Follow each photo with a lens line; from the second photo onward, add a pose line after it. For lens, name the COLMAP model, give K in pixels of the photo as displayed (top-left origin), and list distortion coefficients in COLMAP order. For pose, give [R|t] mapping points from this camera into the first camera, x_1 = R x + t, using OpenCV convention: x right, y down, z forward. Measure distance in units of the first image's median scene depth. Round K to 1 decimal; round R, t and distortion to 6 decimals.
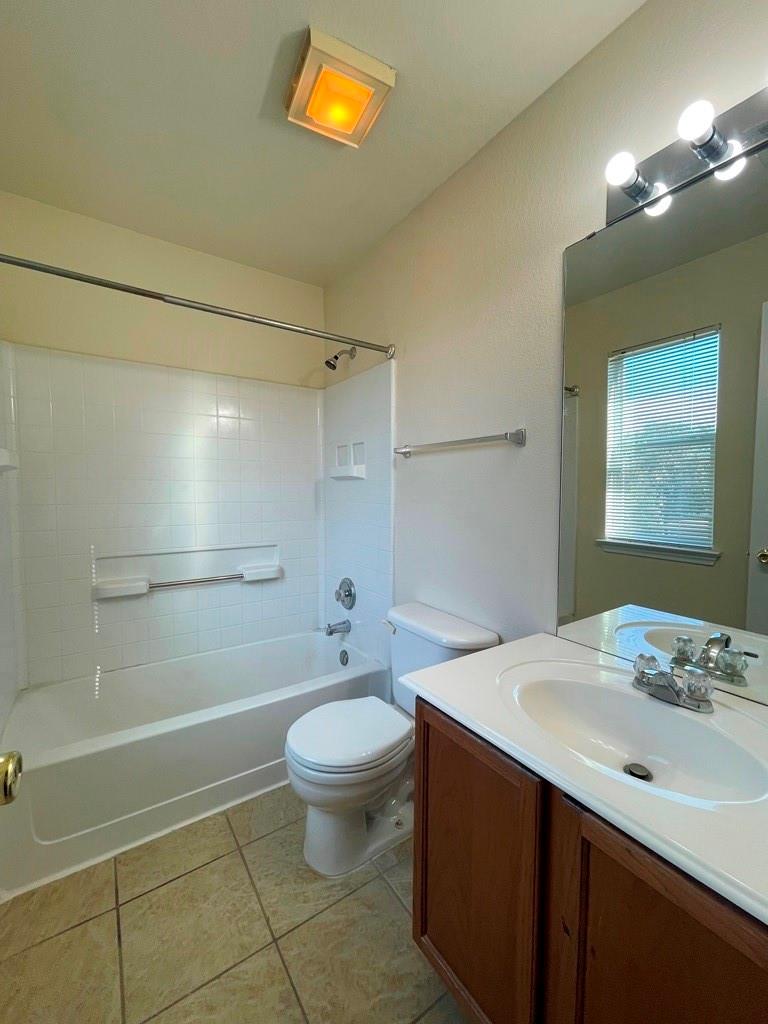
lens RADIAL K [[415.7, 0, 384.5], [0, 415.7, 515.7], [0, 0, 1]] dist [-0.001152, 0.000065]
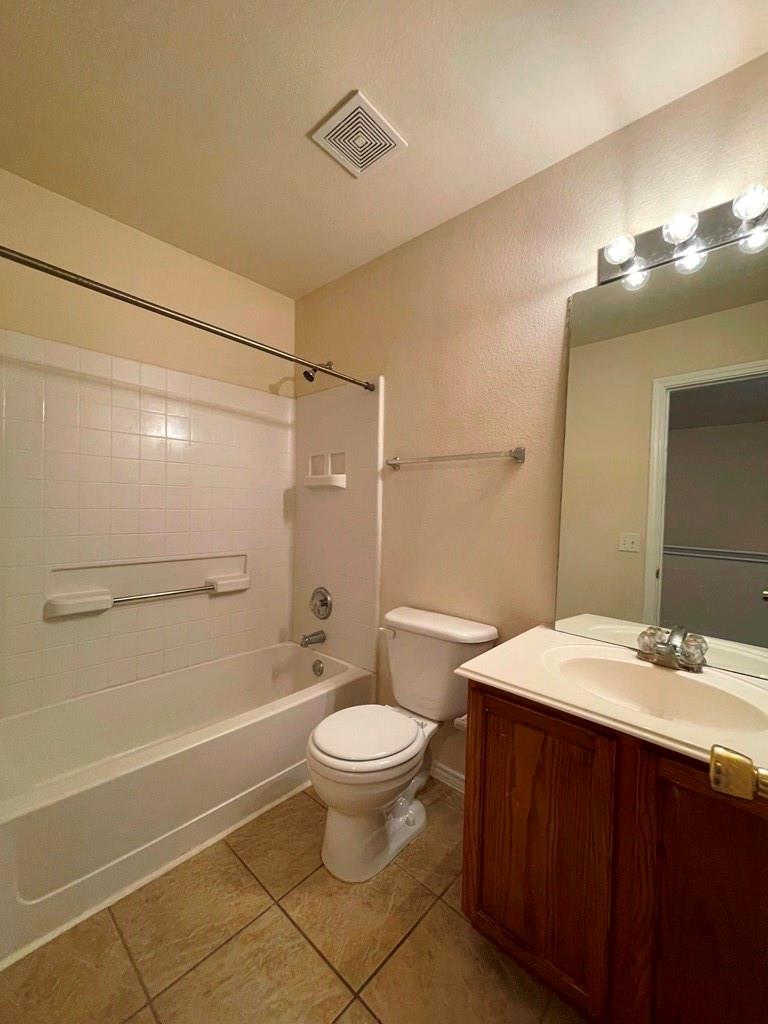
lens RADIAL K [[415.5, 0, 384.0], [0, 415.5, 512.0], [0, 0, 1]] dist [-0.003116, 0.000827]
pose [[0.973410, 0.014598, 0.228604, -0.211514], [-0.002626, 0.998613, -0.052589, 0.025530], [-0.229055, 0.050591, 0.972098, -0.013603]]
